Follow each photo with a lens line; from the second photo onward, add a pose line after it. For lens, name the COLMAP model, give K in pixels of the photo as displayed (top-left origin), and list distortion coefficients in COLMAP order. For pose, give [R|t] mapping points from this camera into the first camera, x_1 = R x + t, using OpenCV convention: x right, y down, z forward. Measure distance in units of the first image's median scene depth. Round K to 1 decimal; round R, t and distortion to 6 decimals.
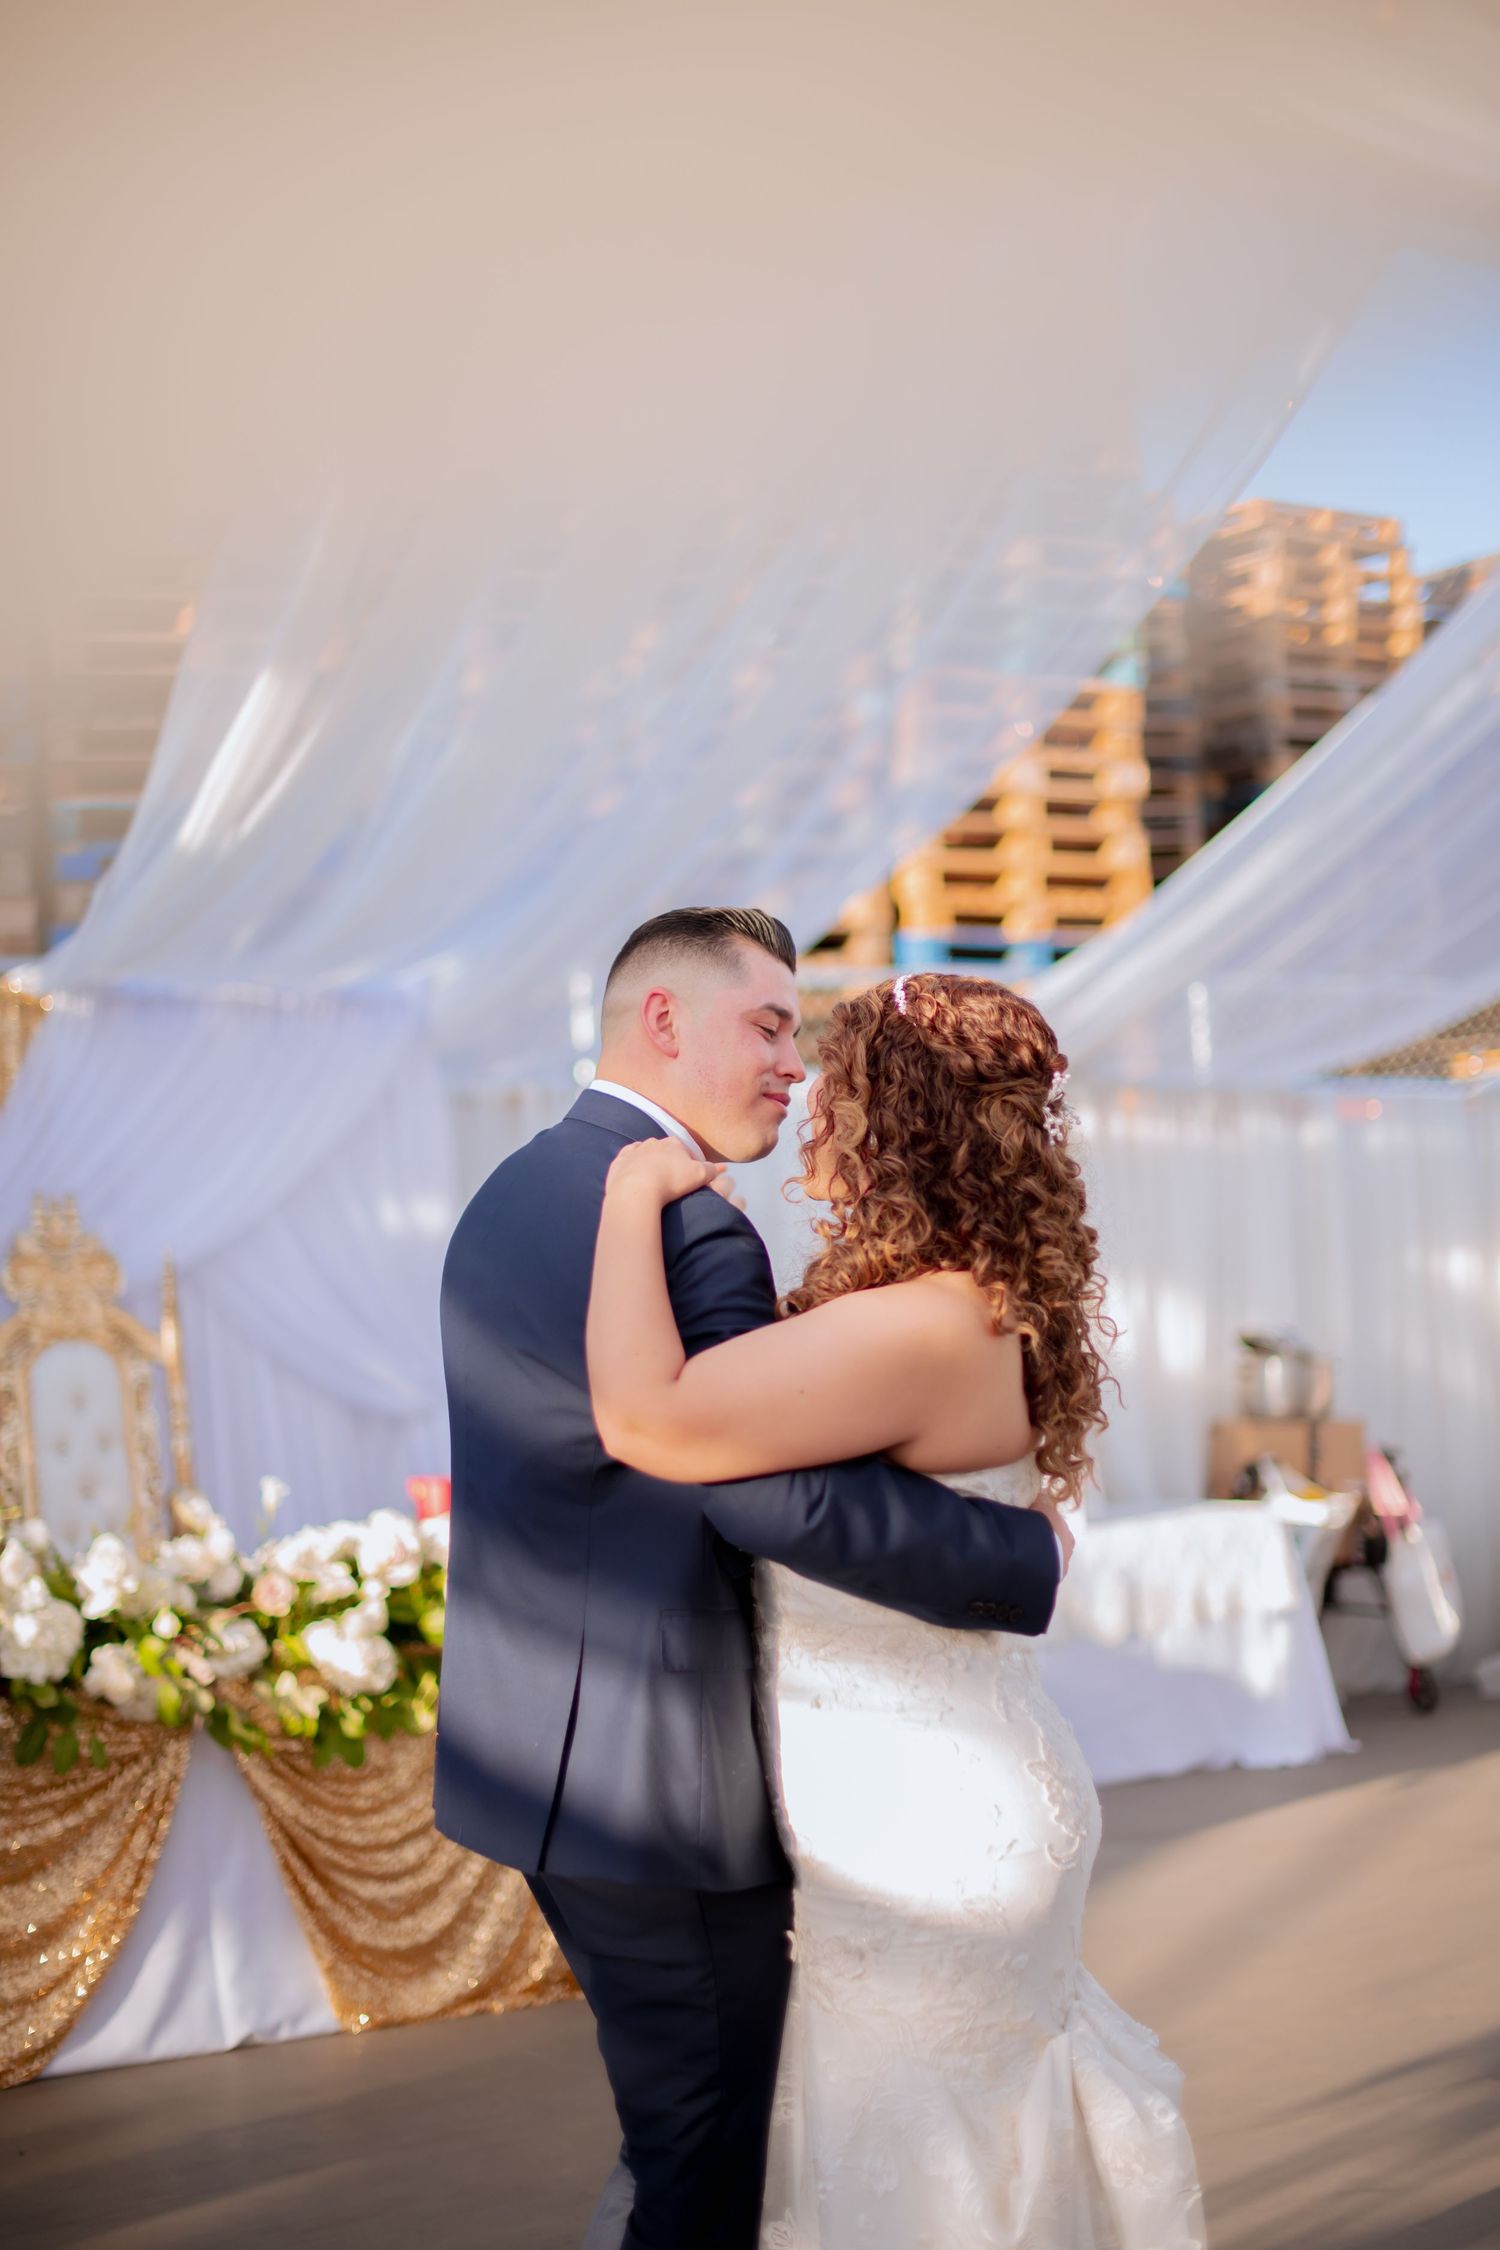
lens RADIAL K [[3198.1, 0, 742.4], [0, 3198.1, 1156.4], [0, 0, 1]] dist [-0.156496, 0.146819]
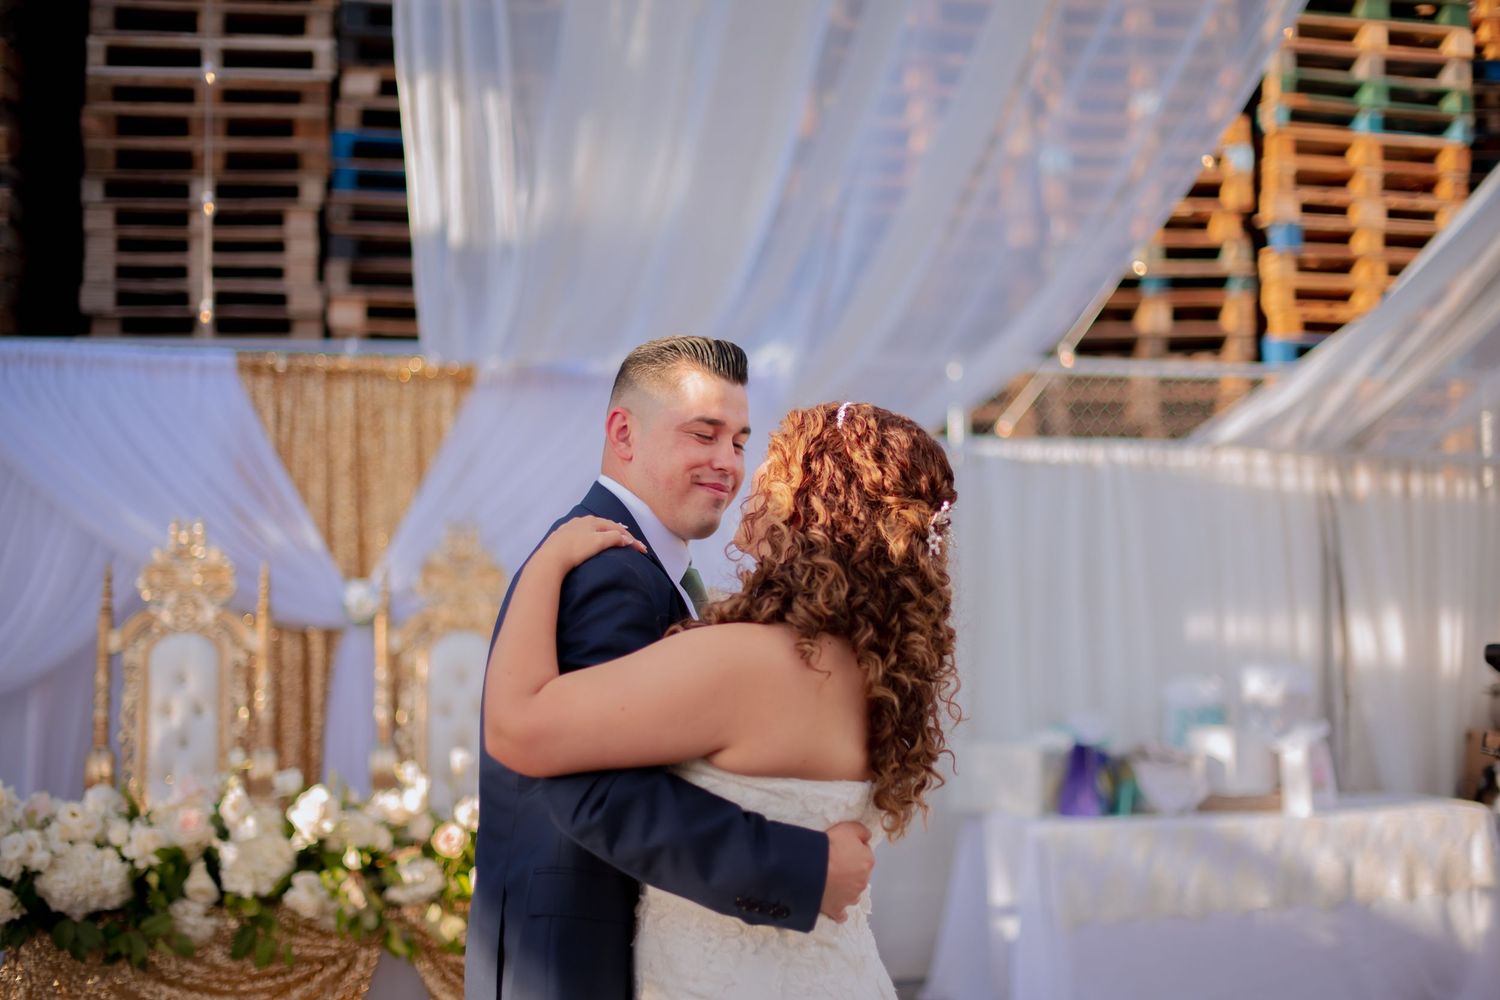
lens RADIAL K [[2154.7, 0, 750.0], [0, 2154.7, 500.0], [0, 0, 1]] dist [-0.130107, 0.063065]
pose [[0.949963, 0.028430, -0.311065, 0.231799], [-0.027107, 0.999596, 0.008578, -0.010650], [0.311184, 0.000283, 0.950350, 0.213746]]
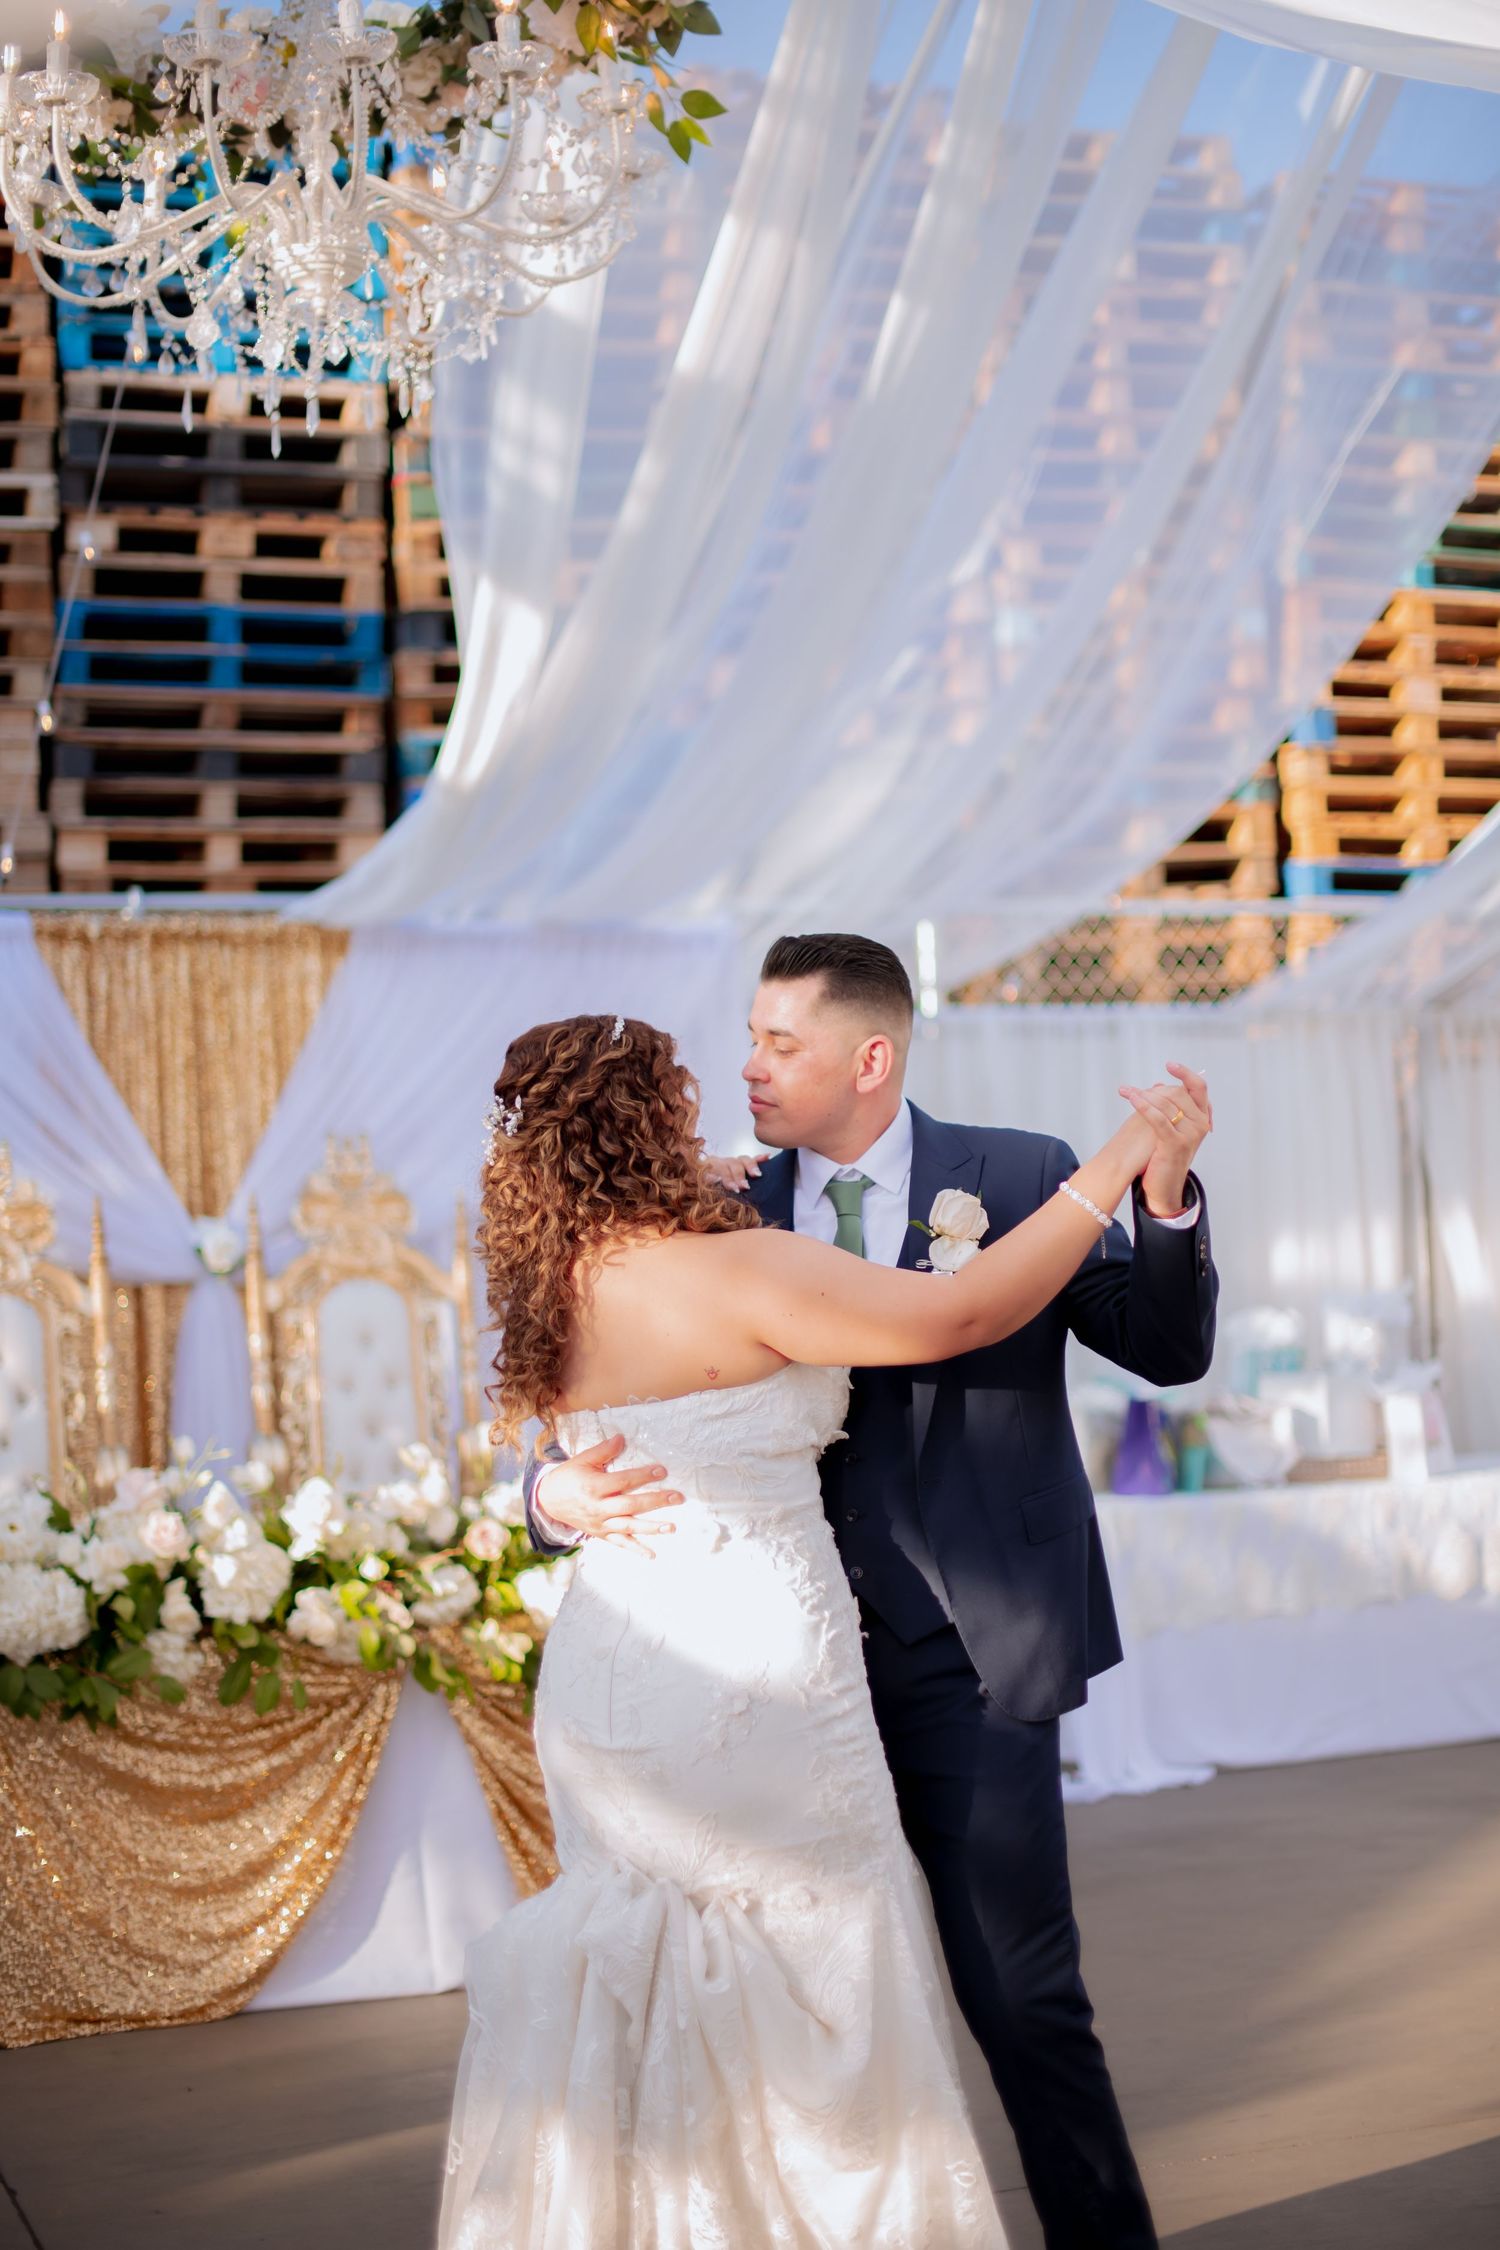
lens RADIAL K [[3218.9, 0, 750.0], [0, 3218.9, 1125.0], [0, 0, 1]] dist [-0.116909, -0.070082]
pose [[0.985095, 0.003443, -0.171979, 0.107218], [-0.000810, 0.999881, 0.015375, -0.008359], [0.172011, -0.015006, 0.984981, 0.020857]]
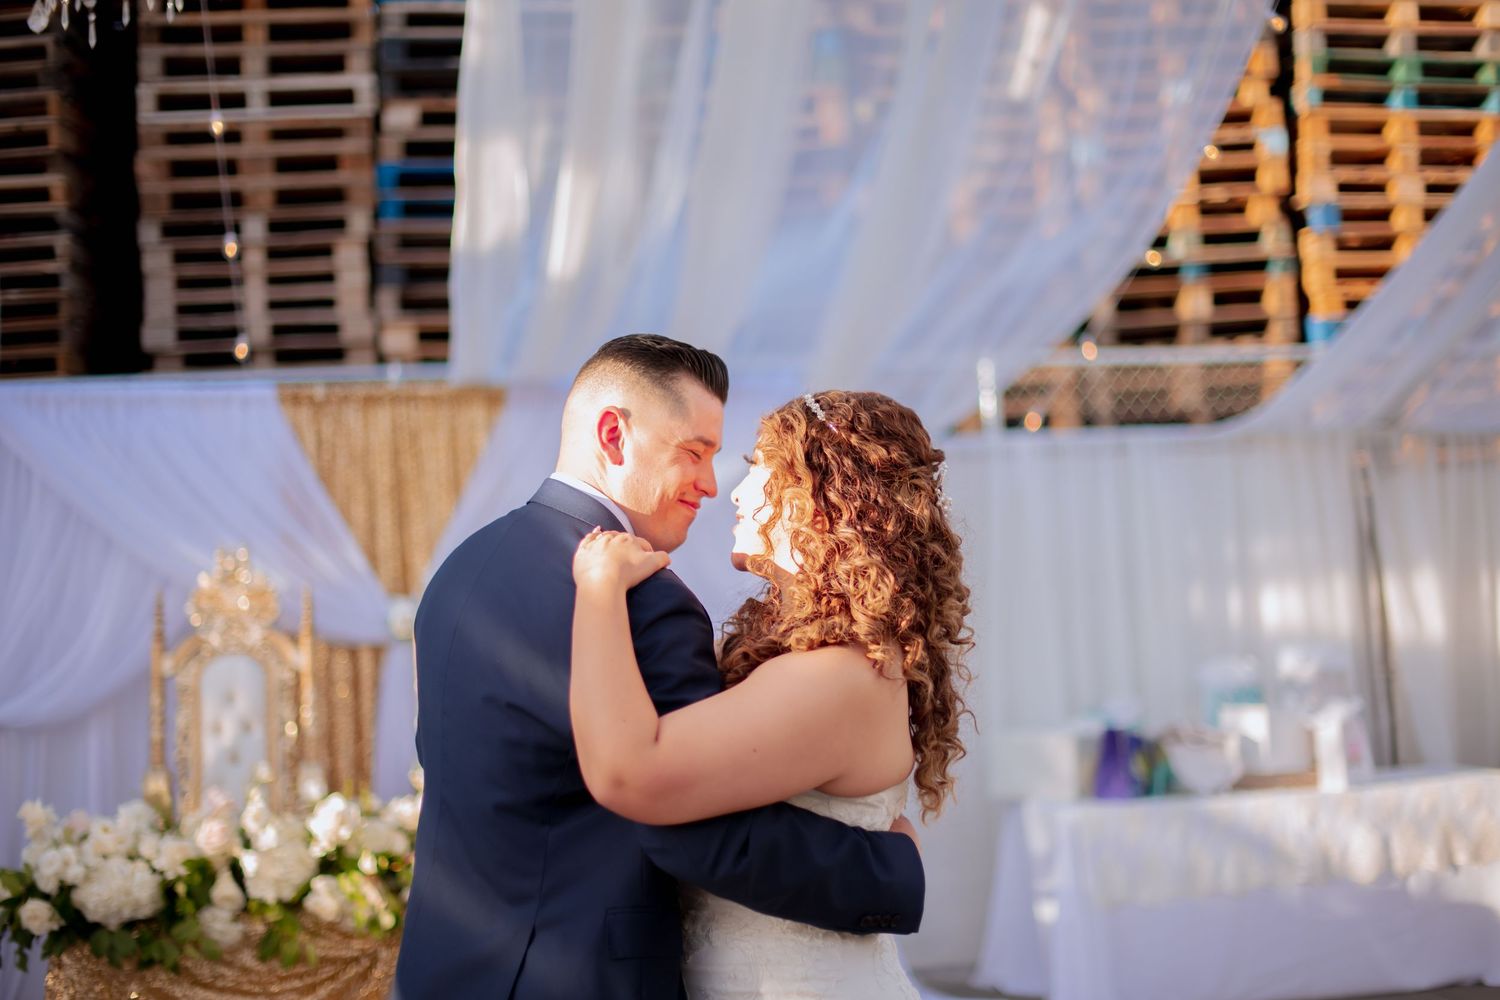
lens RADIAL K [[2154.7, 0, 750.0], [0, 2154.7, 500.0], [0, 0, 1]] dist [-0.130107, 0.063065]
pose [[0.928281, -0.012429, -0.371671, 0.304017], [0.017198, 0.999807, 0.009521, -0.014395], [0.371481, -0.015230, 0.928316, 0.202252]]
